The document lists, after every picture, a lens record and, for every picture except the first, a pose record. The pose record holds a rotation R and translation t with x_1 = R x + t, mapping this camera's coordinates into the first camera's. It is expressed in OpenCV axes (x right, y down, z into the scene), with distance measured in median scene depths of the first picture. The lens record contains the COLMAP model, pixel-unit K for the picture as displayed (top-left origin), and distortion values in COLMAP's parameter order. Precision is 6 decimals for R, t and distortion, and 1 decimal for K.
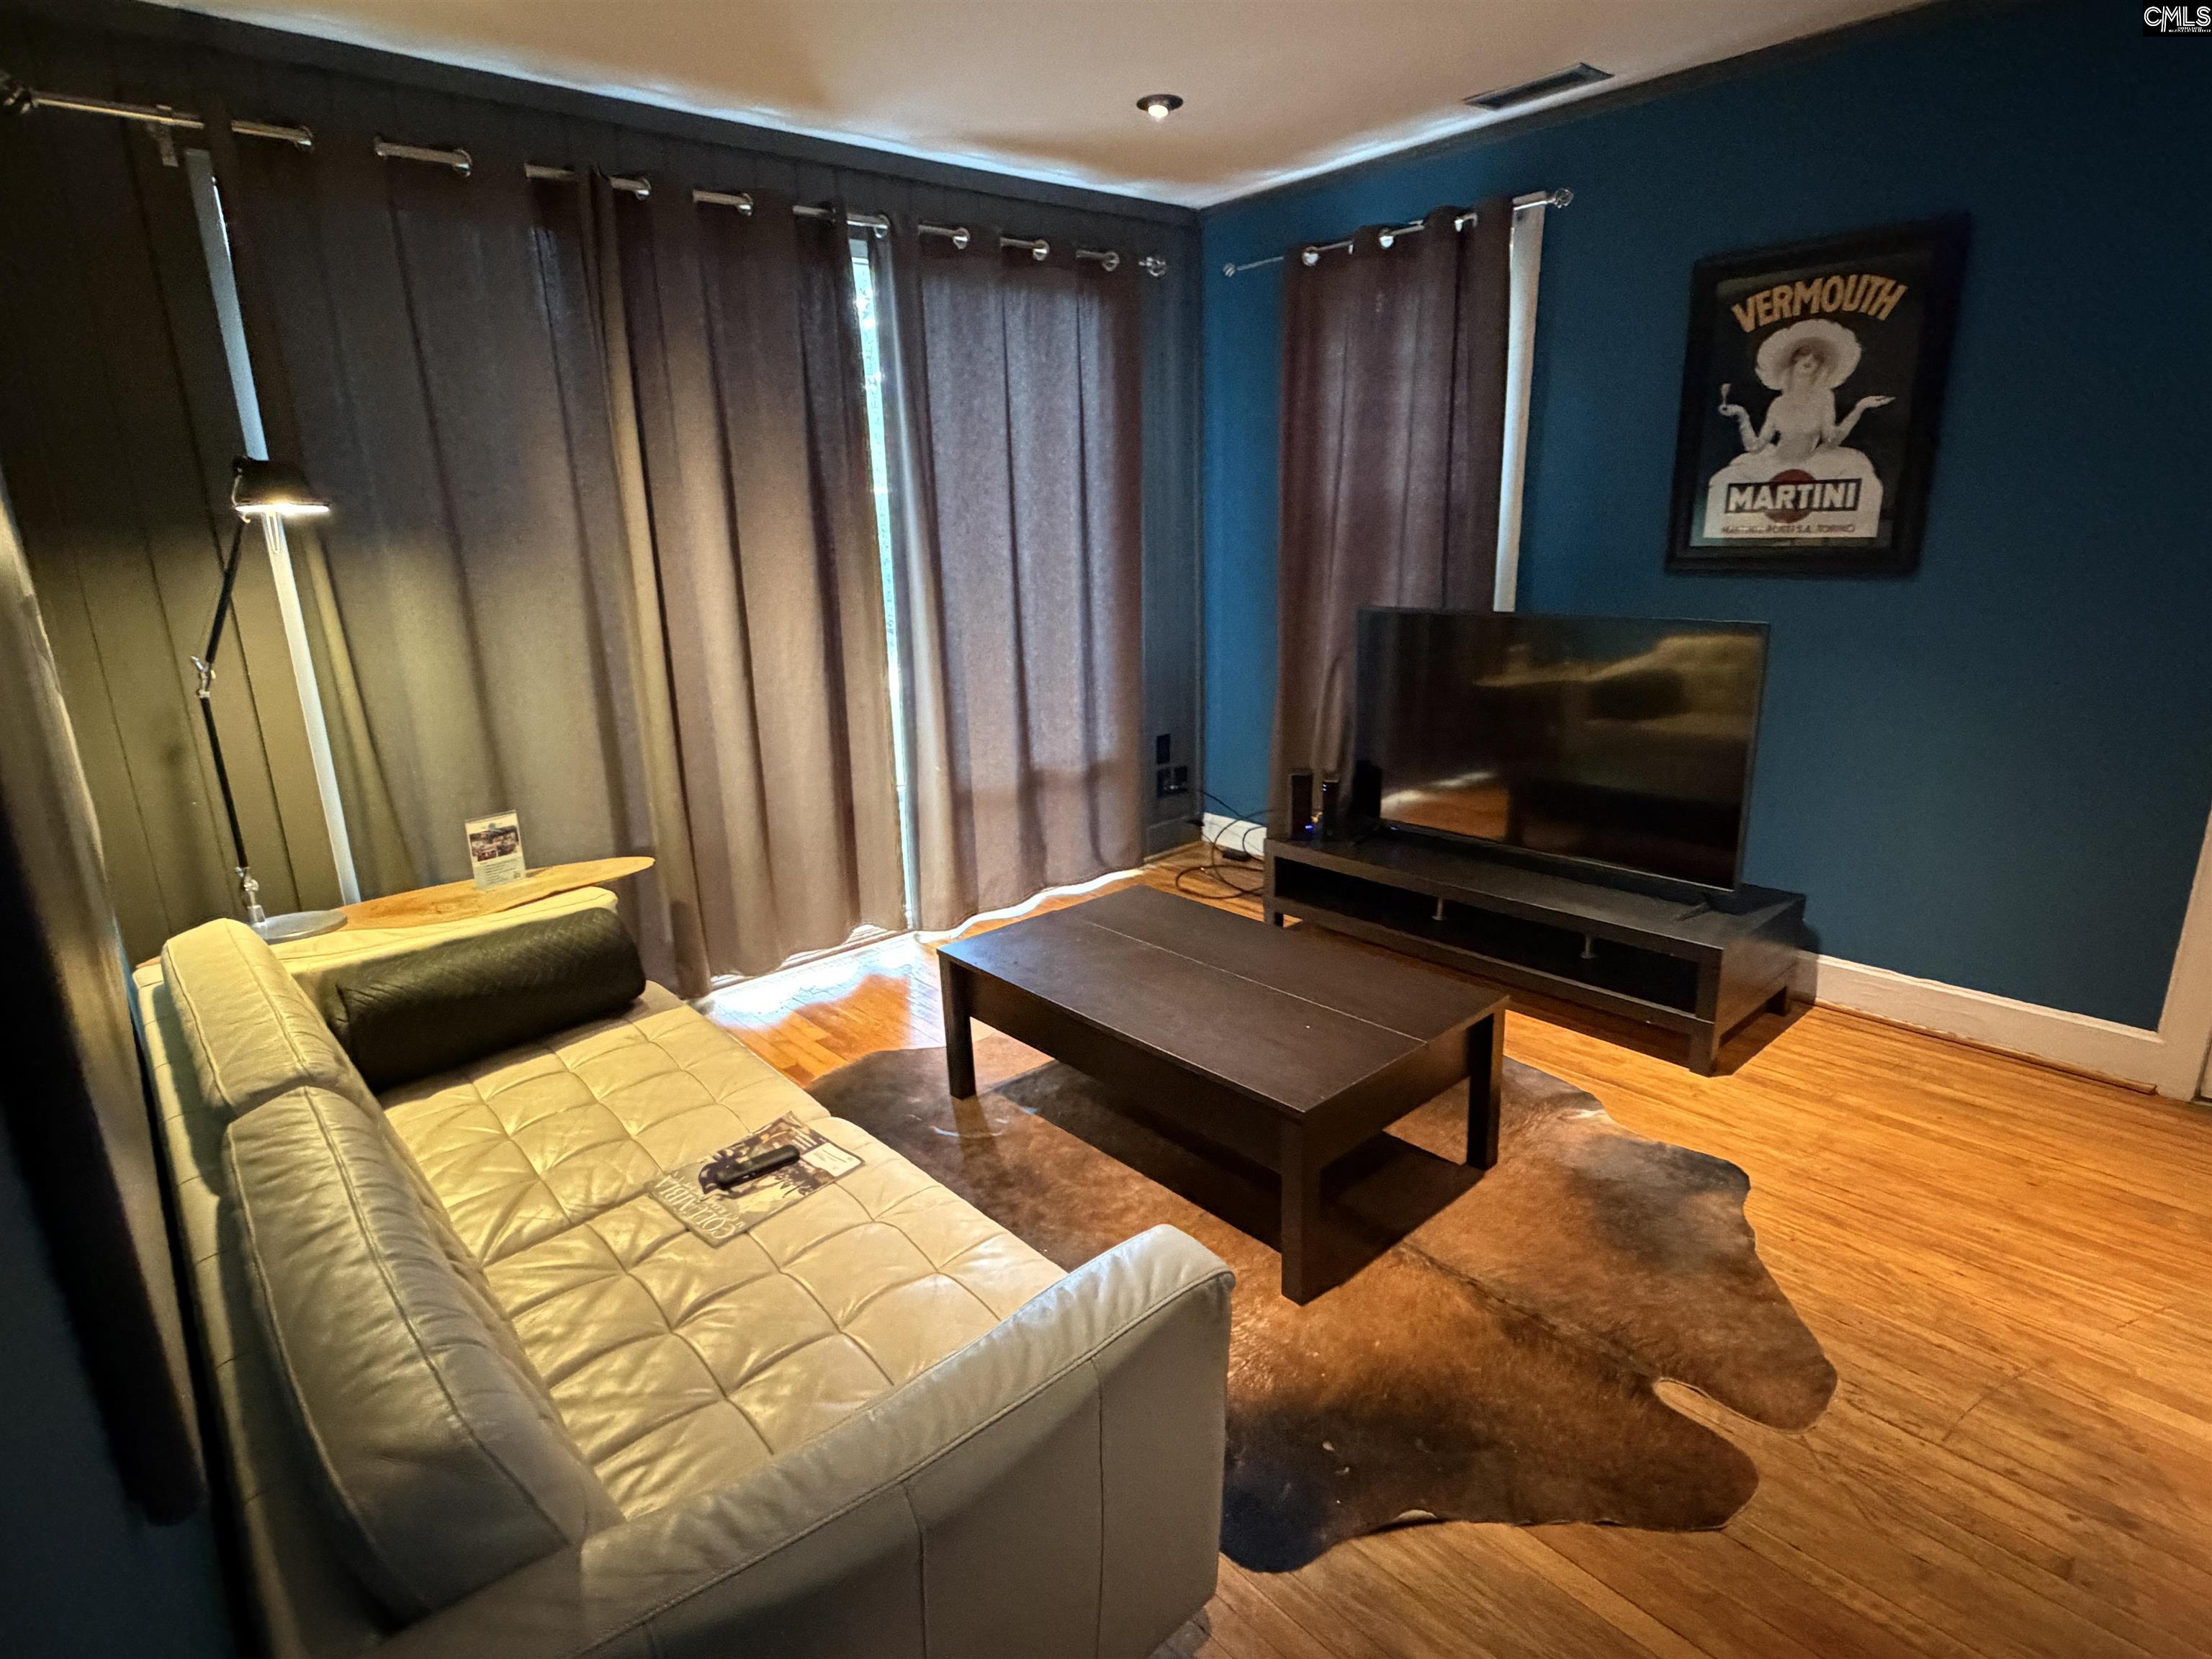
lens RADIAL K [[1168.4, 0, 1106.8], [0, 1168.4, 831.1], [0, 0, 1]] dist [0.001396, -0.000351]
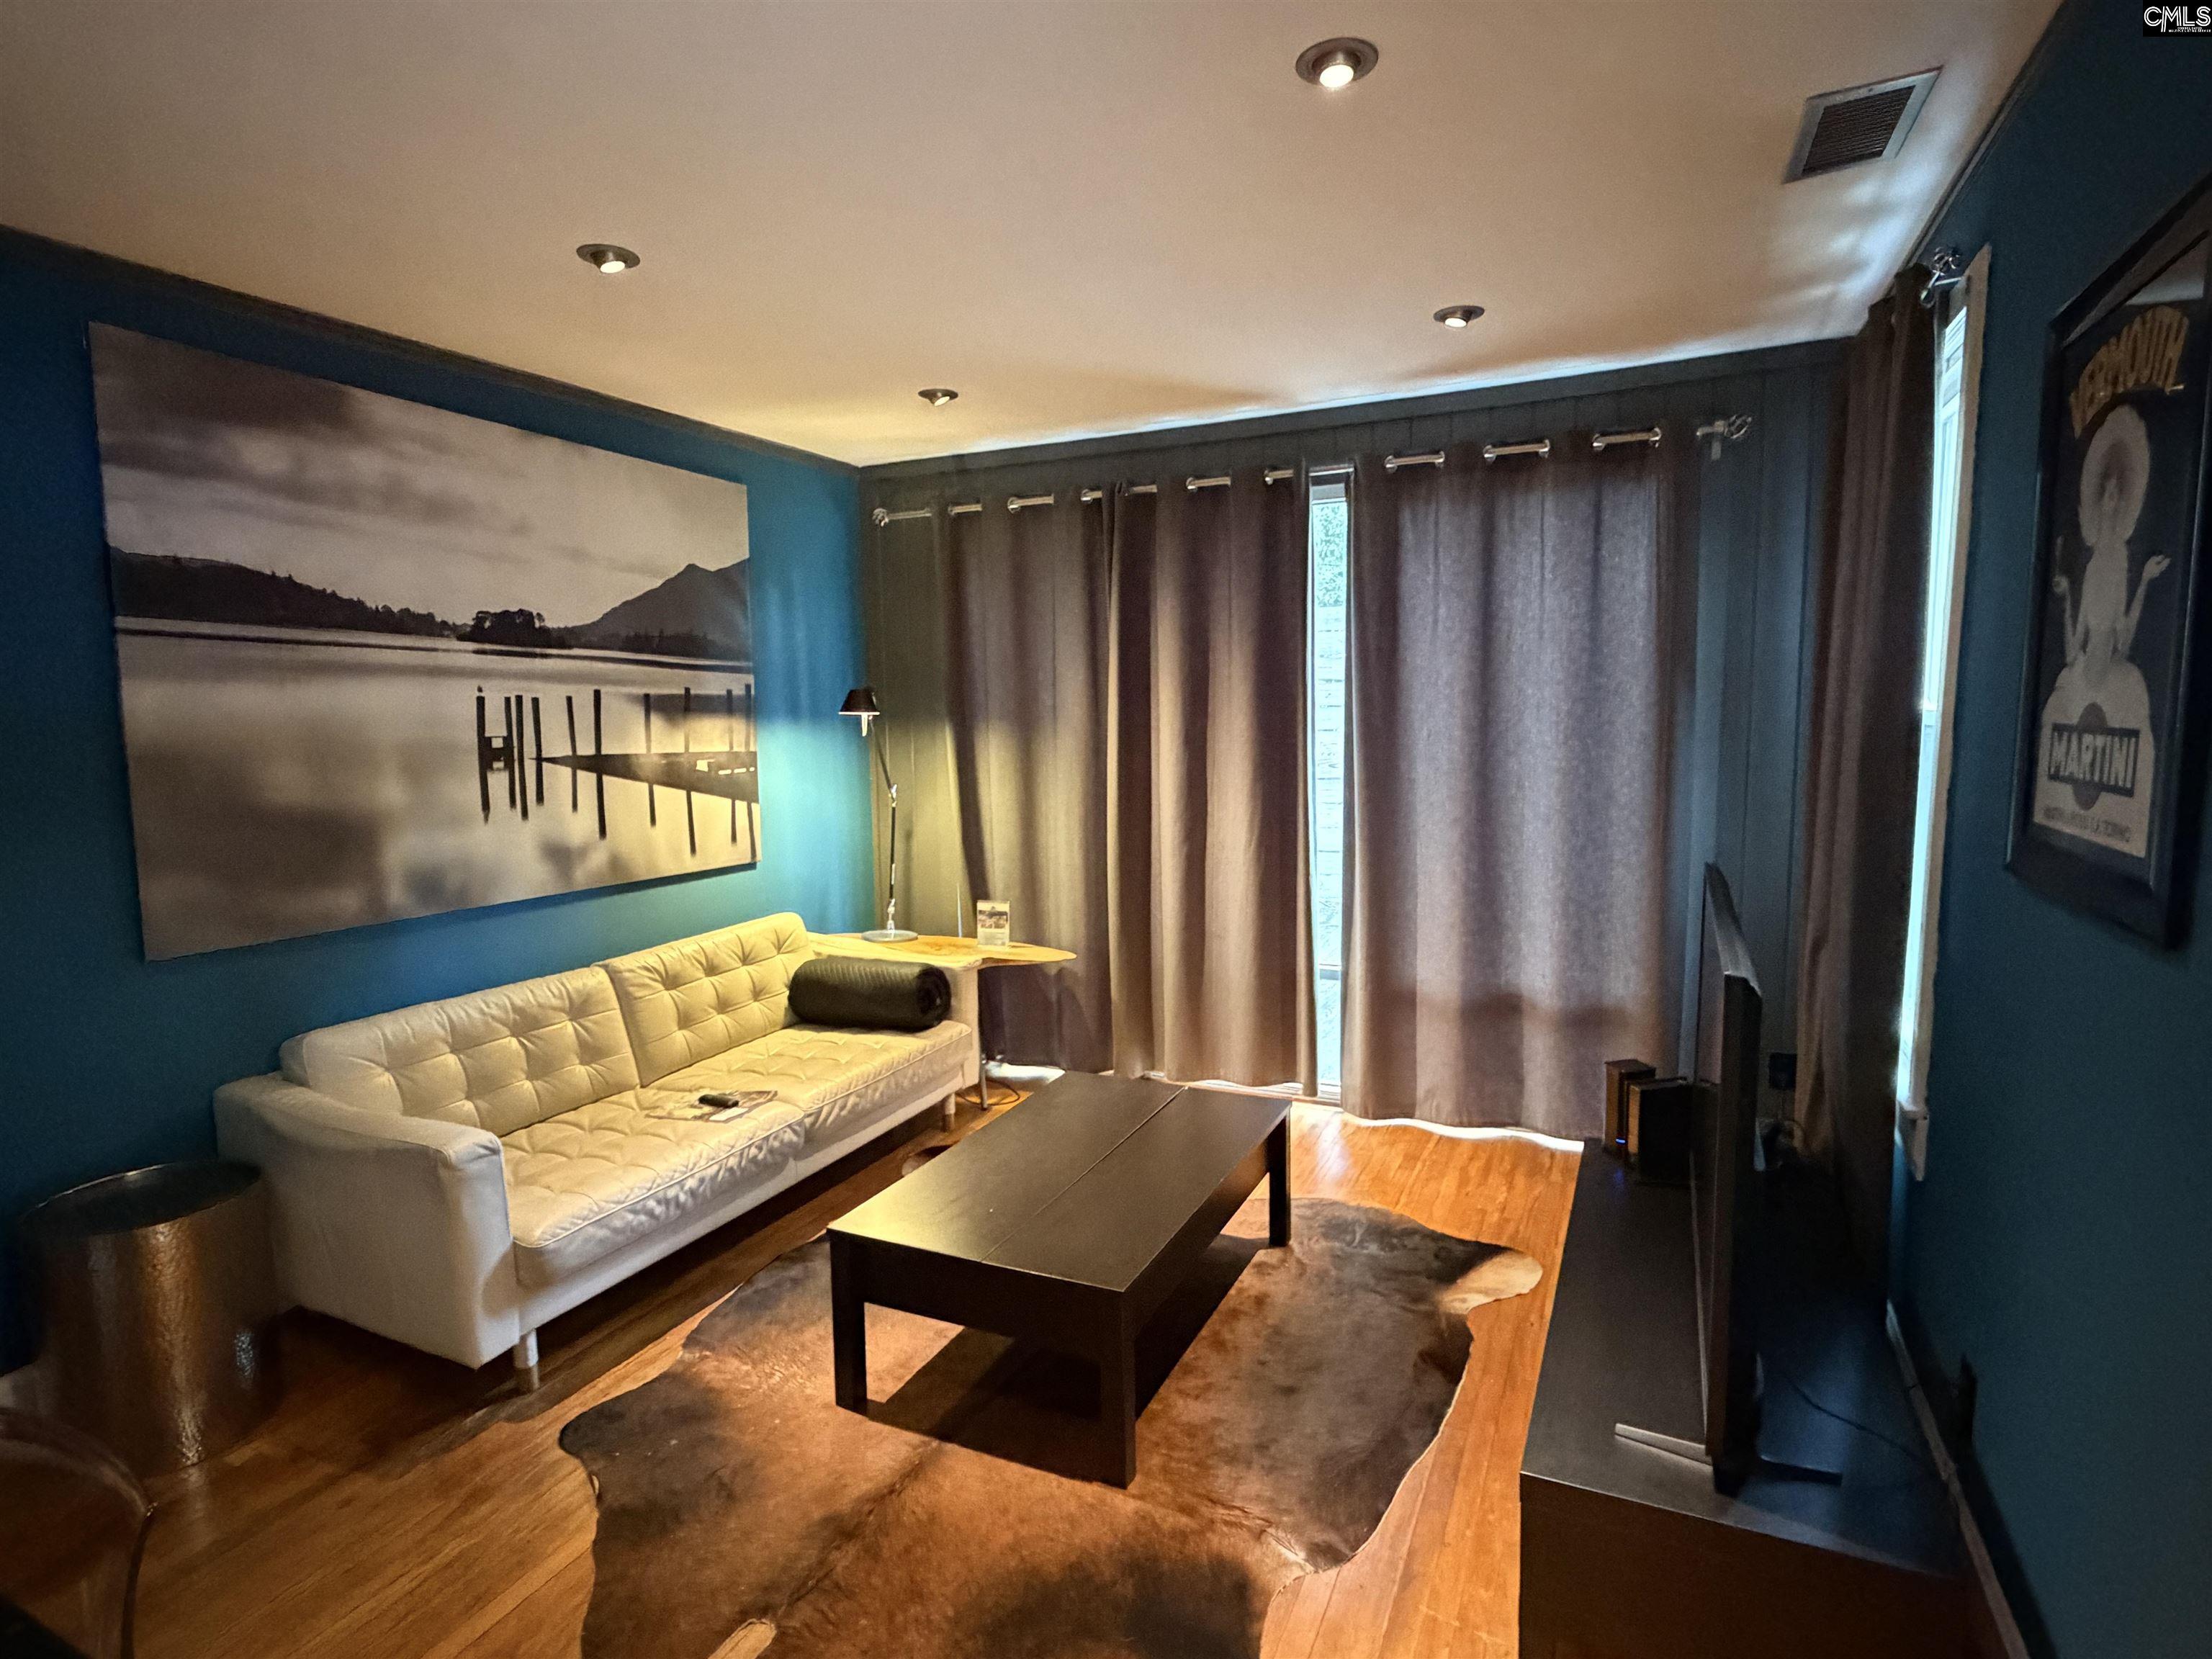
lens RADIAL K [[1168.4, 0, 1108.9], [0, 1168.4, 830.0], [0, 0, 1]] dist [0.001396, -0.000351]
pose [[0.392693, 0.128829, -0.910602, 0.952742], [-0.242687, 0.969560, 0.032512, -0.195732], [0.887071, 0.208224, 0.412004, 0.474953]]
